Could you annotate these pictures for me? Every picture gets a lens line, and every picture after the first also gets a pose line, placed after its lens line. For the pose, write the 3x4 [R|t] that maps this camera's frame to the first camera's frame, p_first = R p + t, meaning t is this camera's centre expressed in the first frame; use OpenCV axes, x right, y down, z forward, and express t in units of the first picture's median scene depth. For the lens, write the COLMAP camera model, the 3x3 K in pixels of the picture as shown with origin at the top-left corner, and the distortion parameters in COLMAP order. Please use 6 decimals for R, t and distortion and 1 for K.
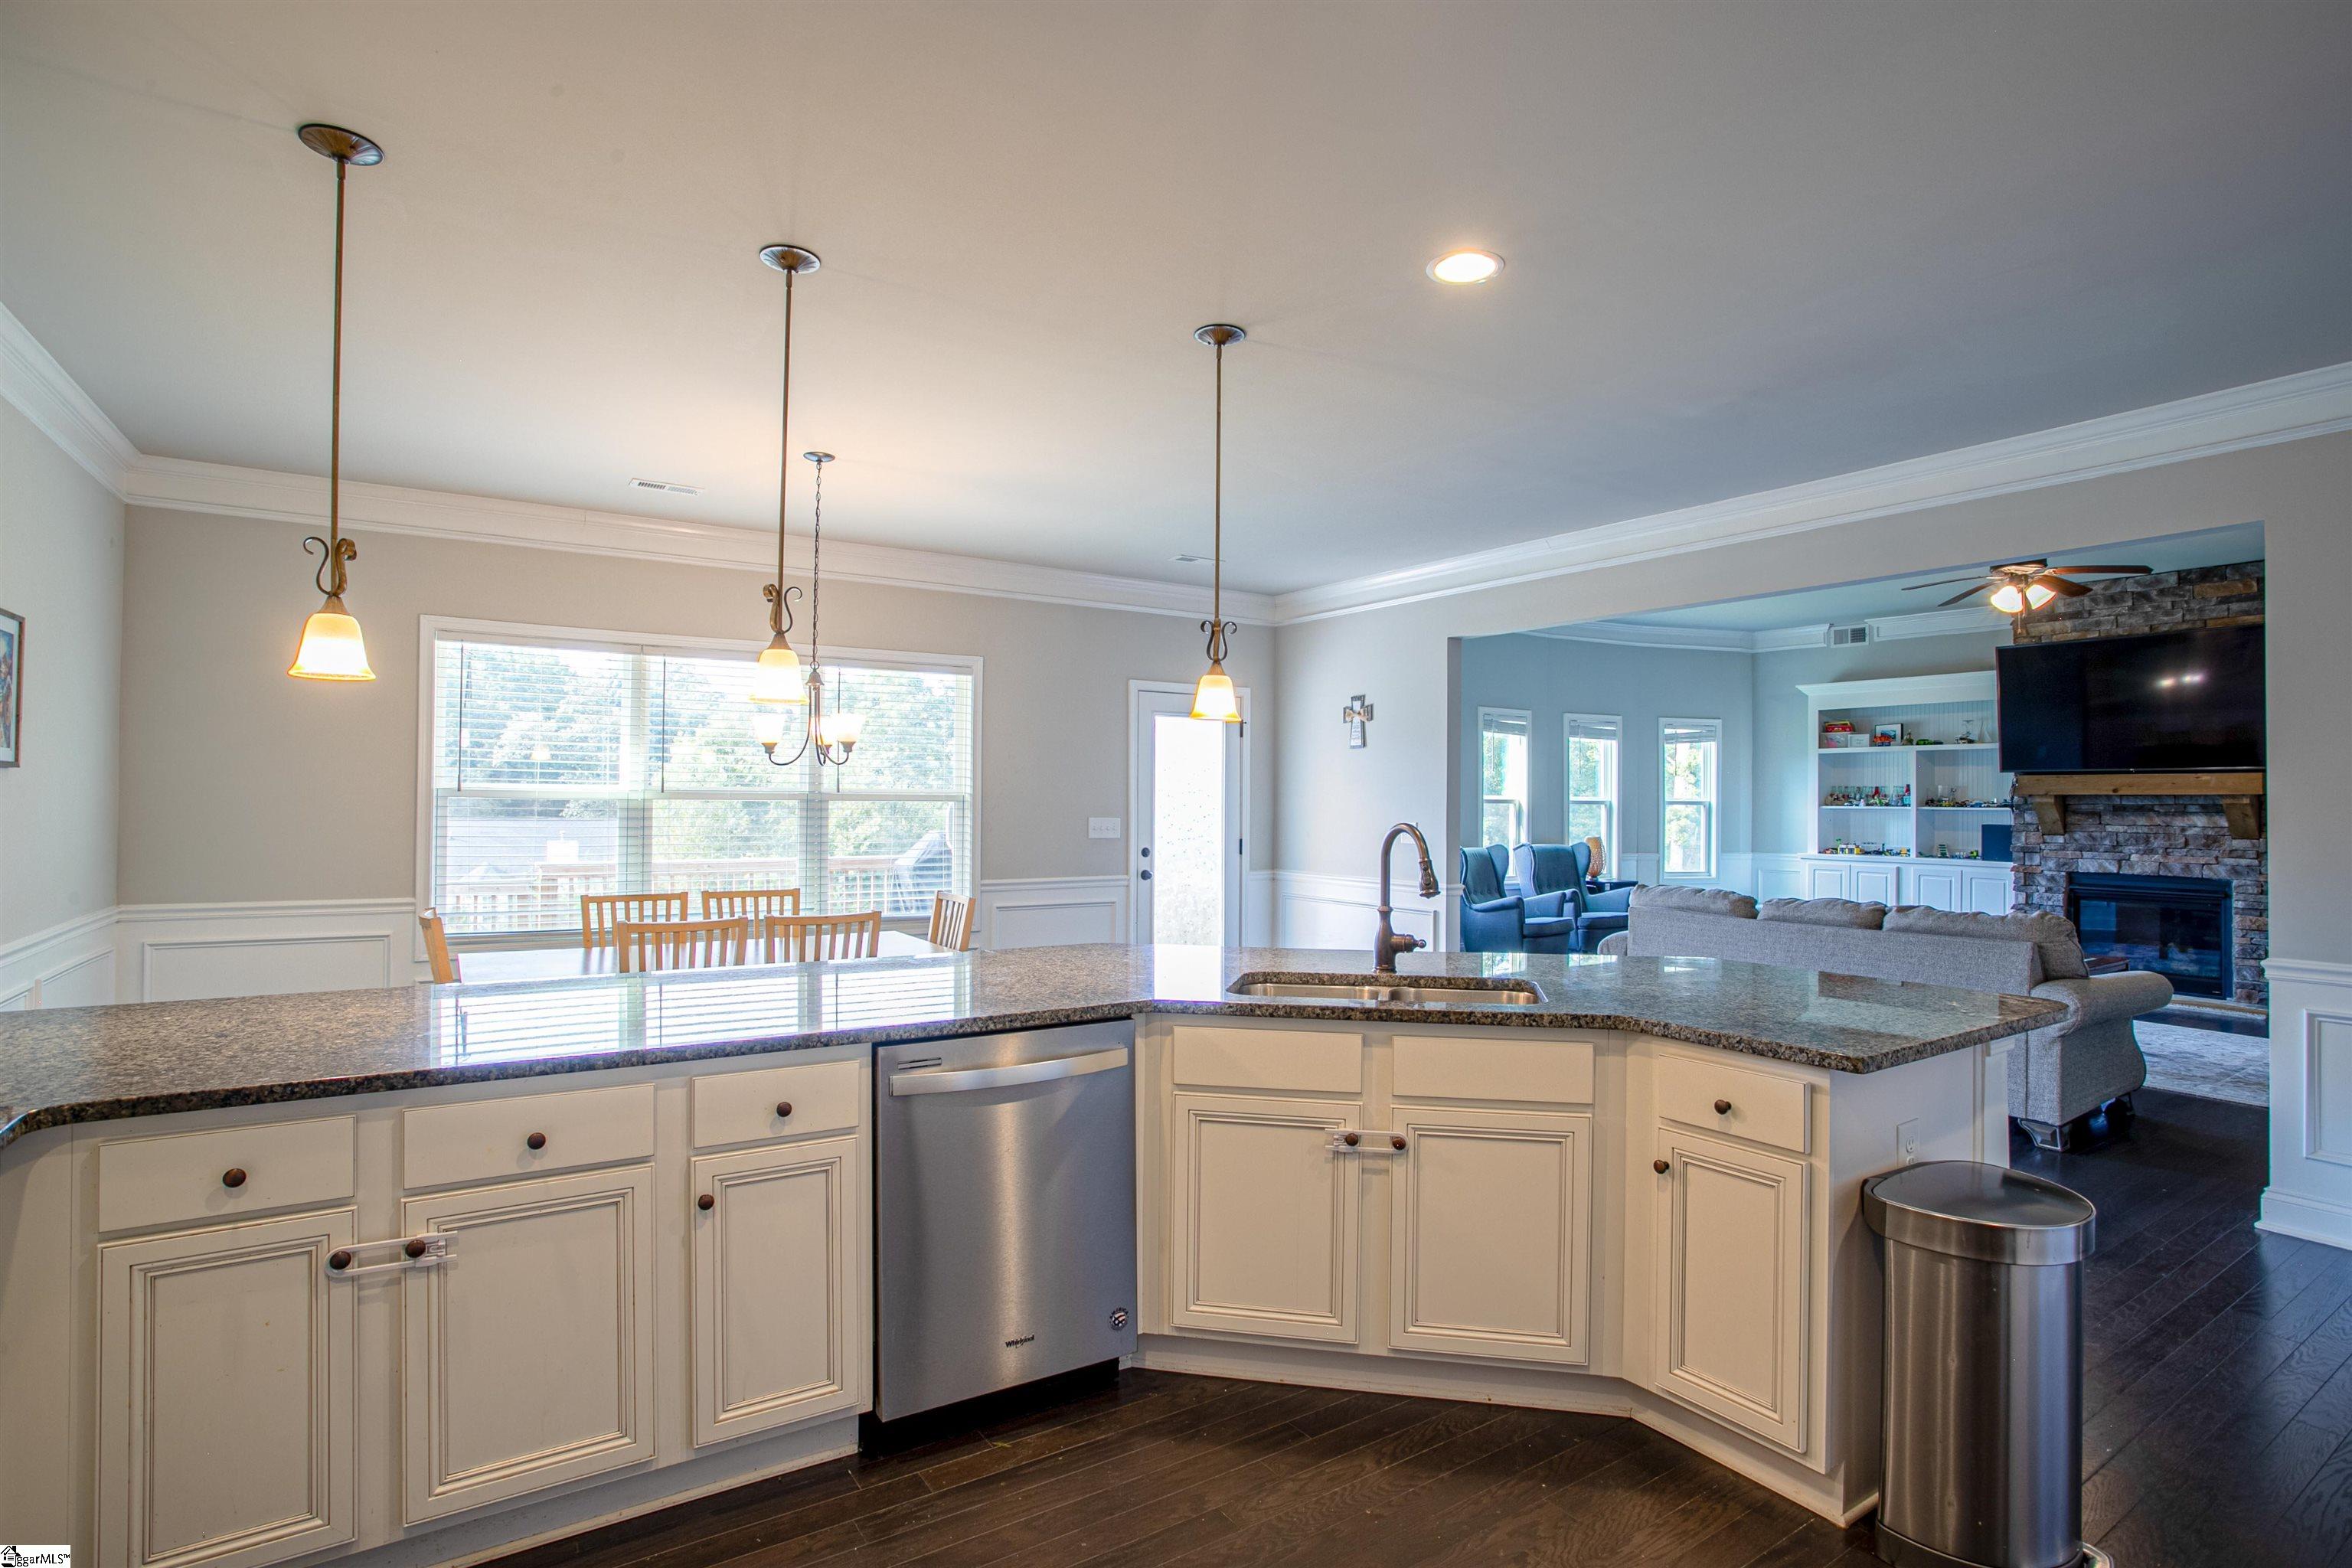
lens RADIAL K [[1150.1, 0, 1176.0], [0, 1150.1, 784.0], [0, 0, 1]] dist [-0.075500, 0.027062]
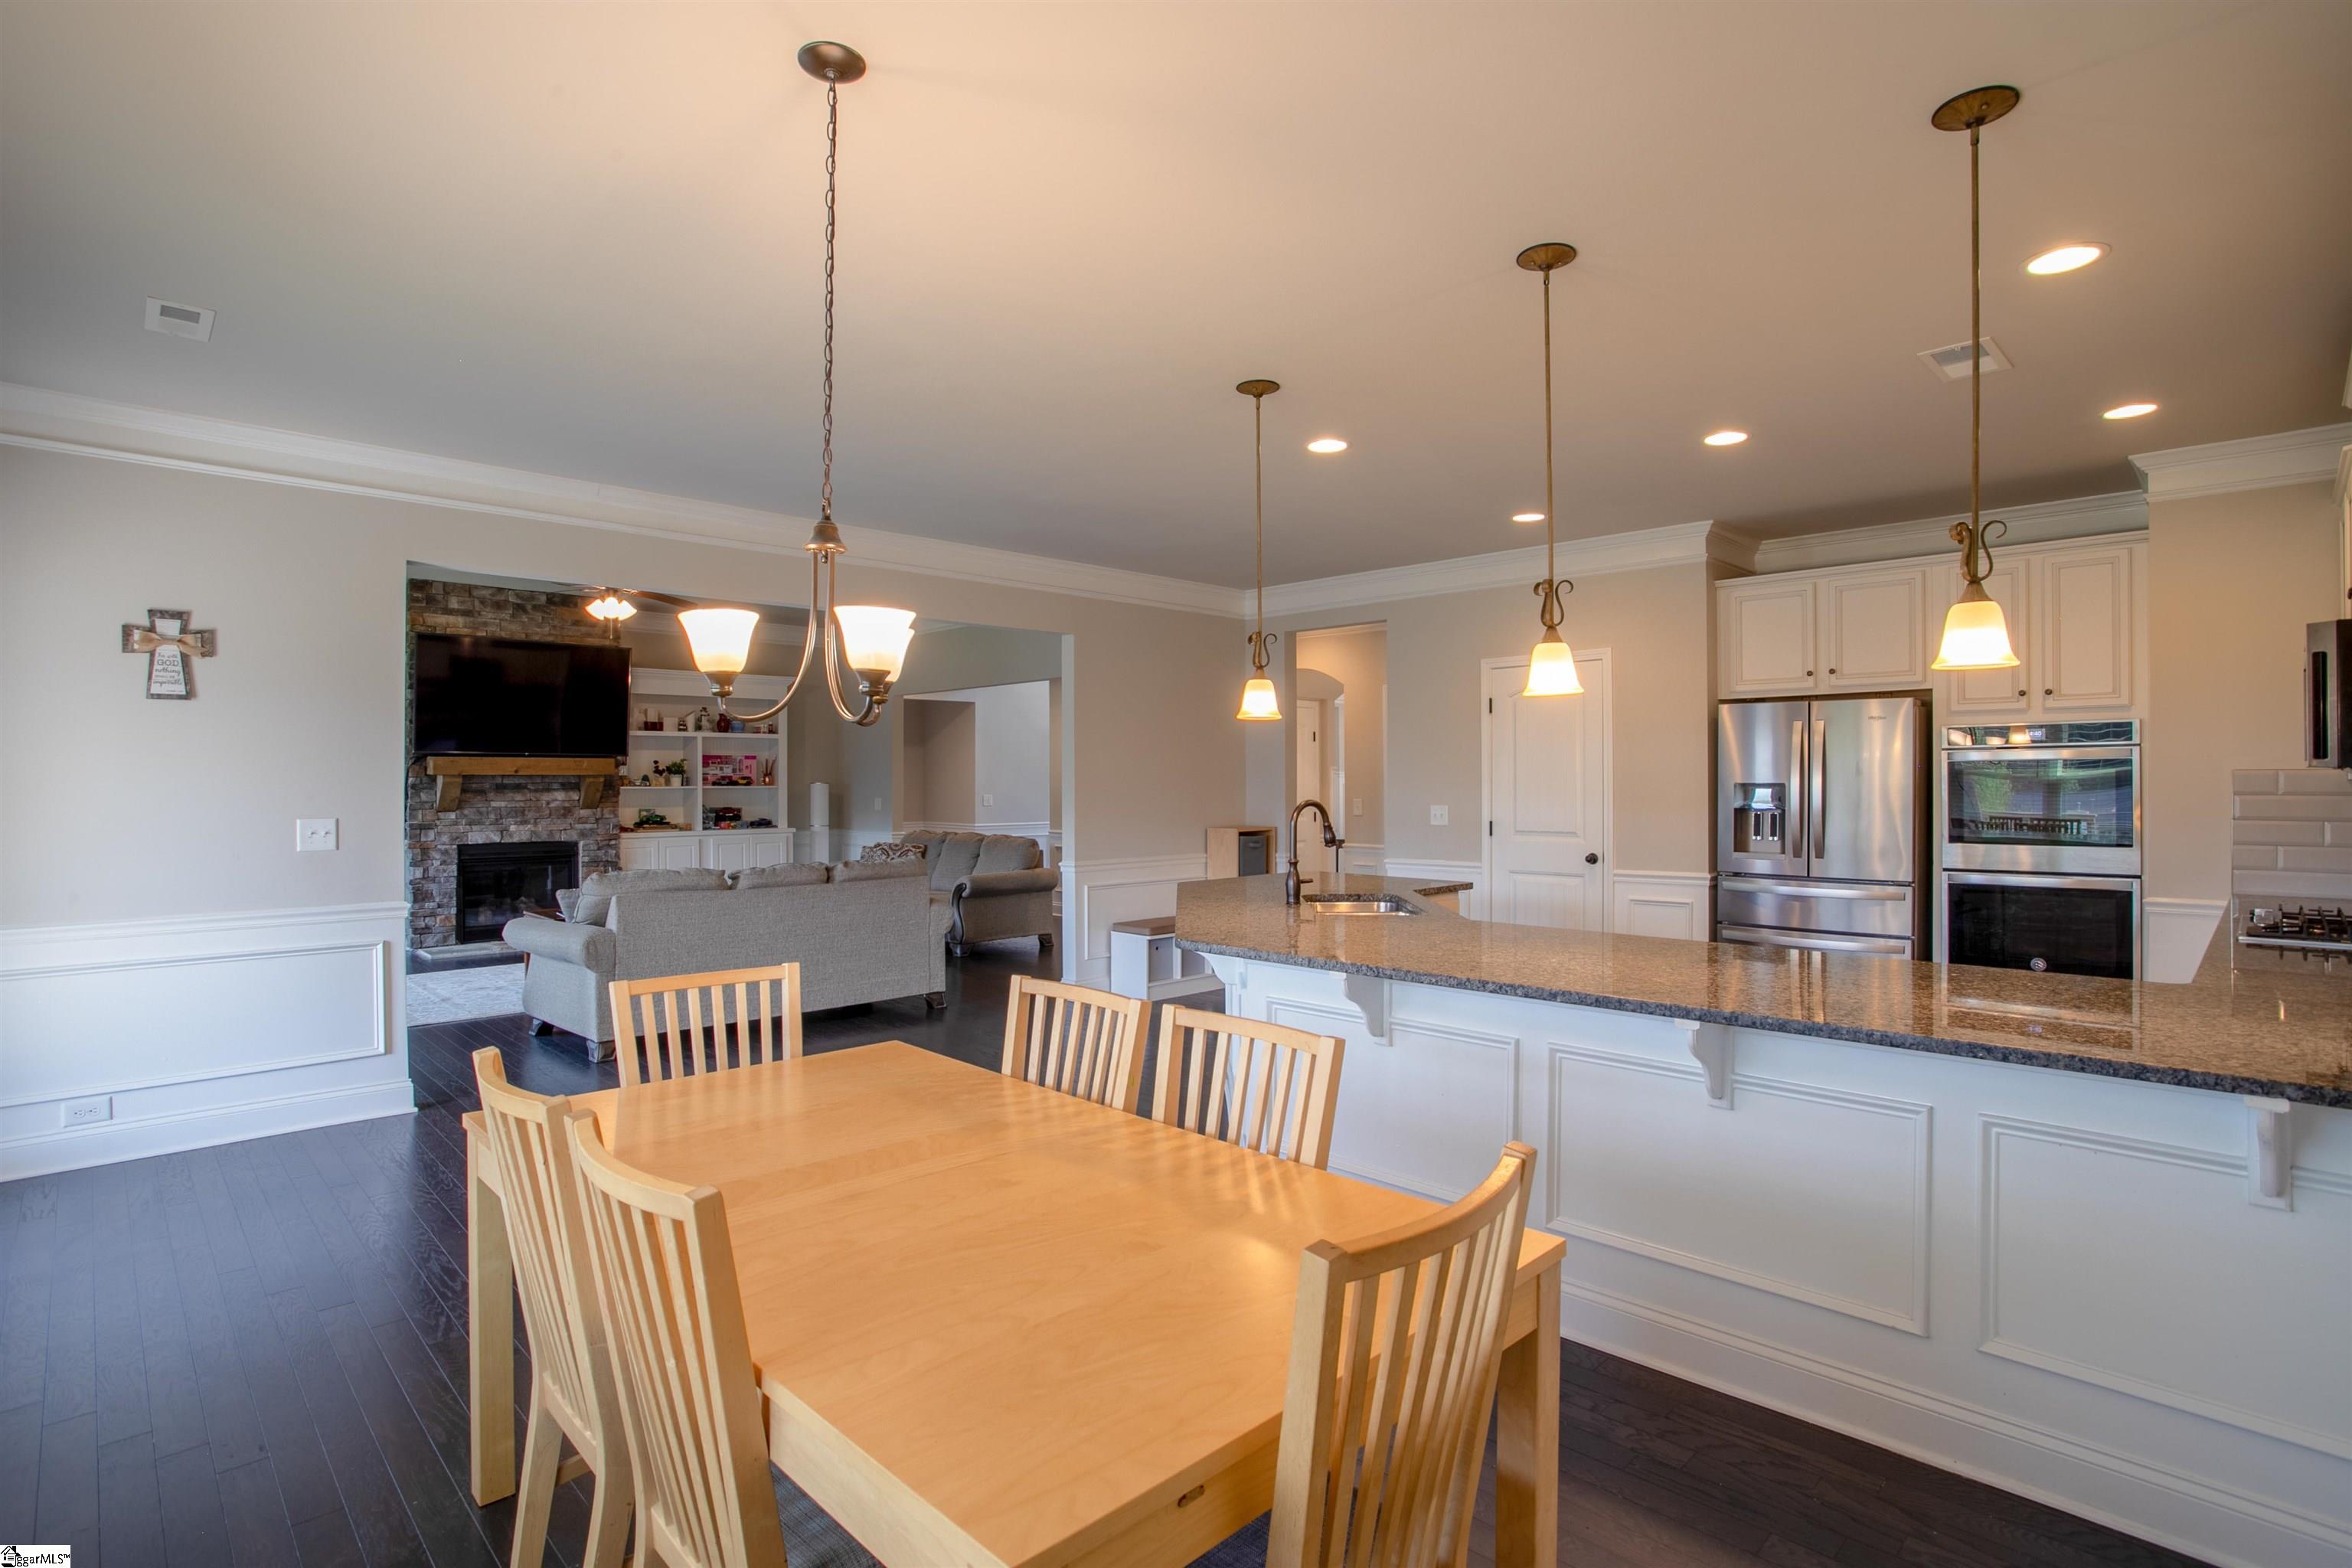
lens RADIAL K [[1150.1, 0, 1176.0], [0, 1150.1, 784.0], [0, 0, 1]] dist [-0.075500, 0.027062]
pose [[-0.200092, -0.009935, 0.979727, -0.446068], [-0.012285, 0.999895, 0.007630, 0.001641], [-0.979700, -0.010509, -0.200193, 0.539649]]
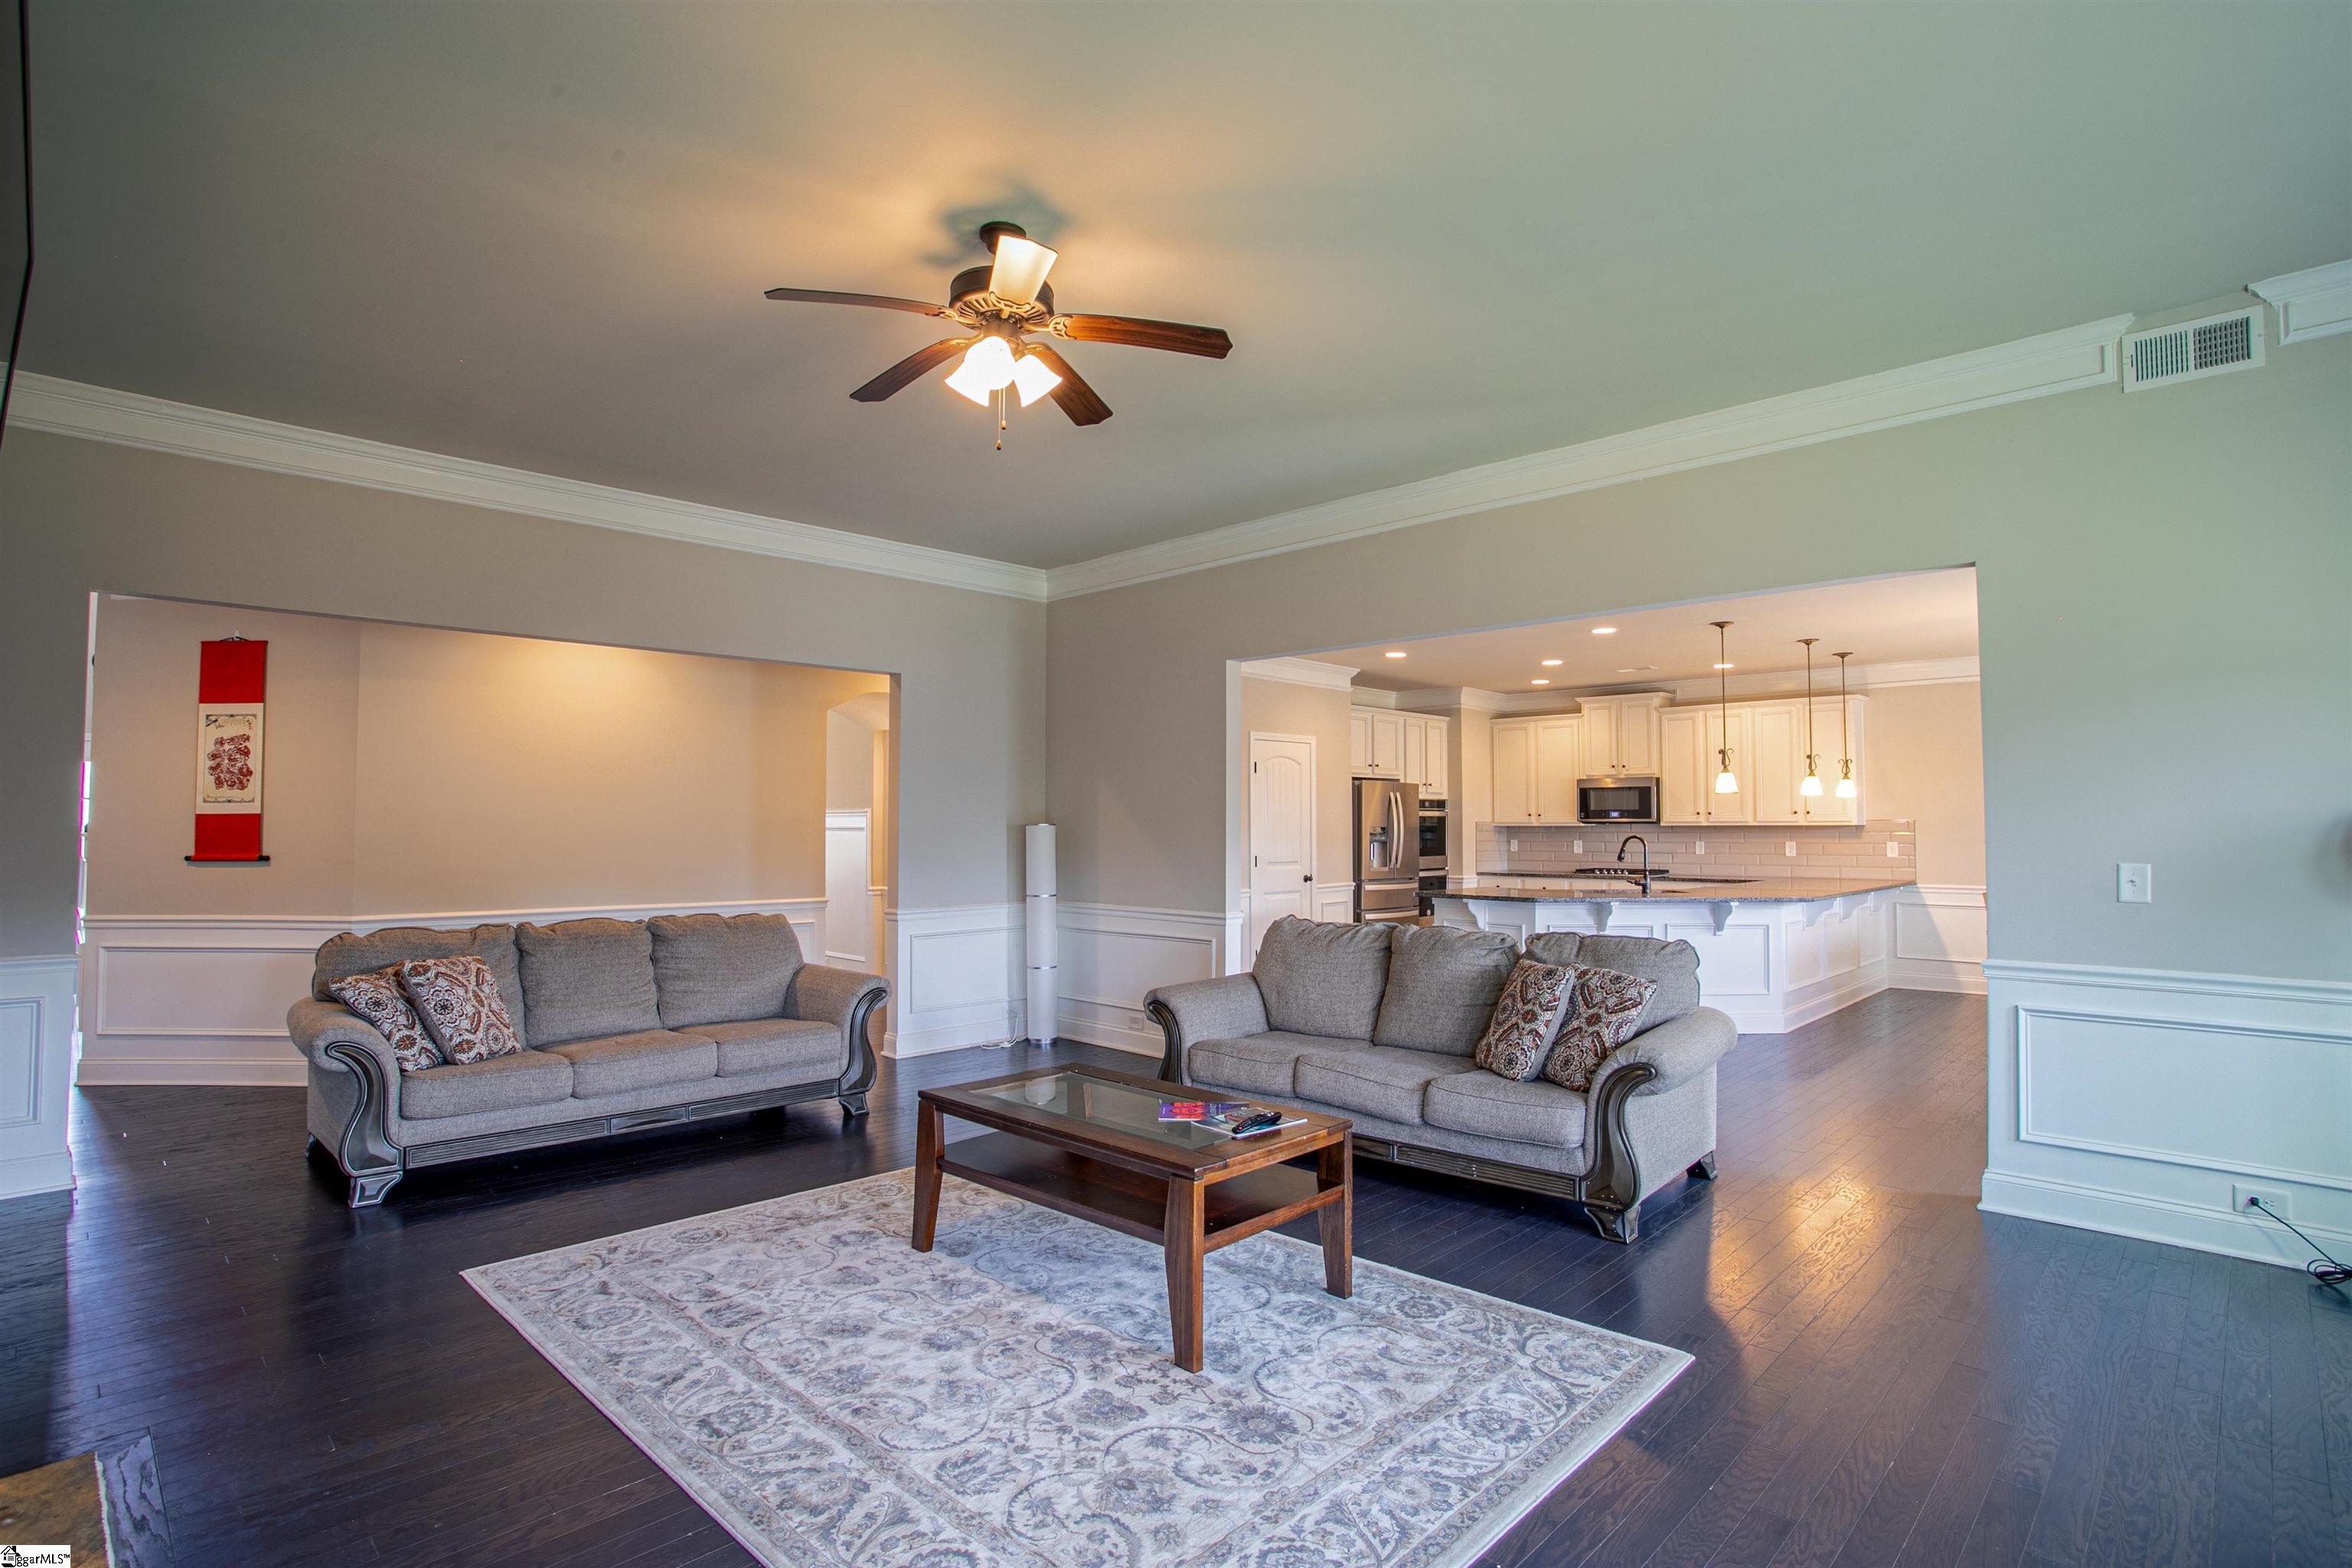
lens RADIAL K [[1150.1, 0, 1176.0], [0, 1150.1, 784.0], [0, 0, 1]] dist [-0.075500, 0.027062]
pose [[-0.975405, -0.018609, -0.219634, 0.665049], [-0.007050, 0.998554, -0.053294, 0.023311], [0.220308, -0.050435, -0.974126, 1.215033]]
